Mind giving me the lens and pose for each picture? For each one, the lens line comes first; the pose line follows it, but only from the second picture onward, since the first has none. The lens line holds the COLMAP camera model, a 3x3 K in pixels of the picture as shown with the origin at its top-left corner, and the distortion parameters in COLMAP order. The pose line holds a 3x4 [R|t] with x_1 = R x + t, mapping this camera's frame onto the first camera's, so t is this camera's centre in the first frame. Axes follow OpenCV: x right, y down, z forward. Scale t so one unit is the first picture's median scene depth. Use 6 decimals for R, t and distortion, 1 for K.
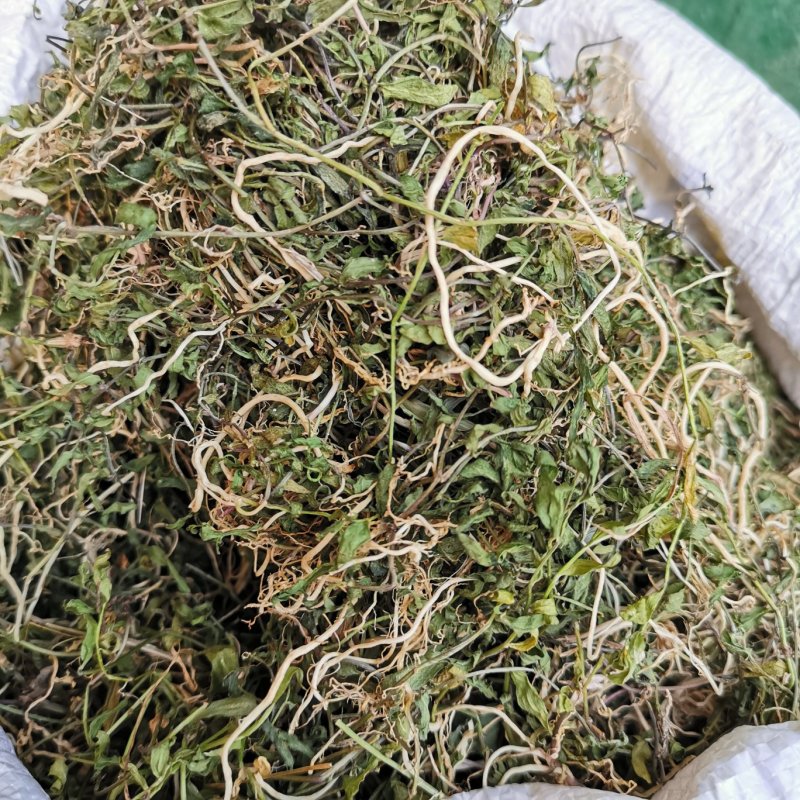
lens RADIAL K [[949.0, 0, 400.3], [0, 949.0, 401.0], [0, 0, 1]] dist [0.001292, 0.000000]
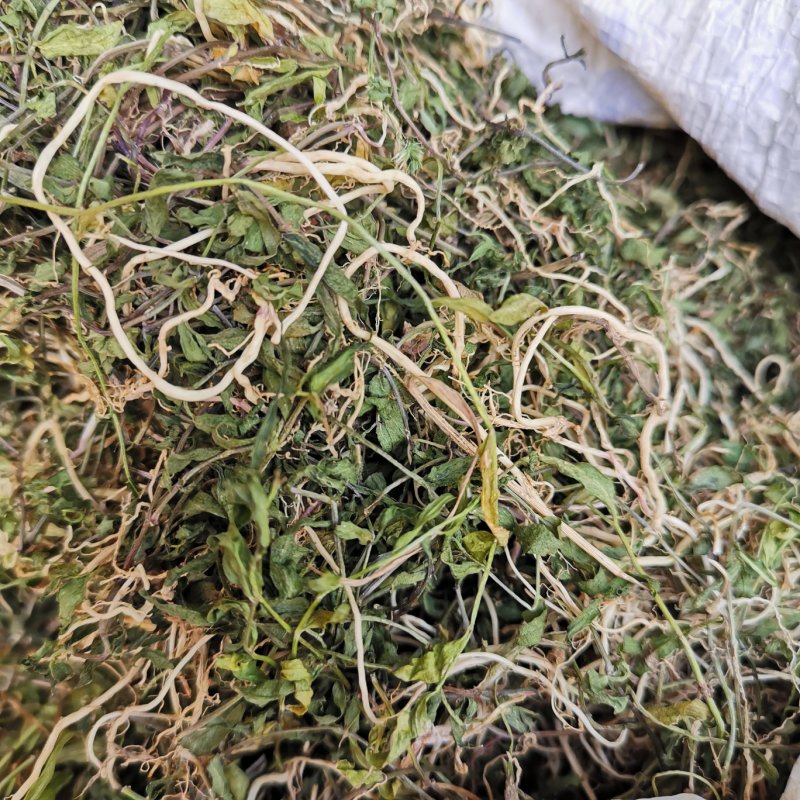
lens RADIAL K [[949.0, 0, 399.6], [0, 949.0, 398.9], [0, 0, 1]] dist [0.001292, 0.000000]
pose [[0.934901, -0.110399, -0.337301, 0.378960], [0.146595, 0.985648, 0.083718, -0.042416], [0.323218, -0.127715, 0.937667, 0.223055]]
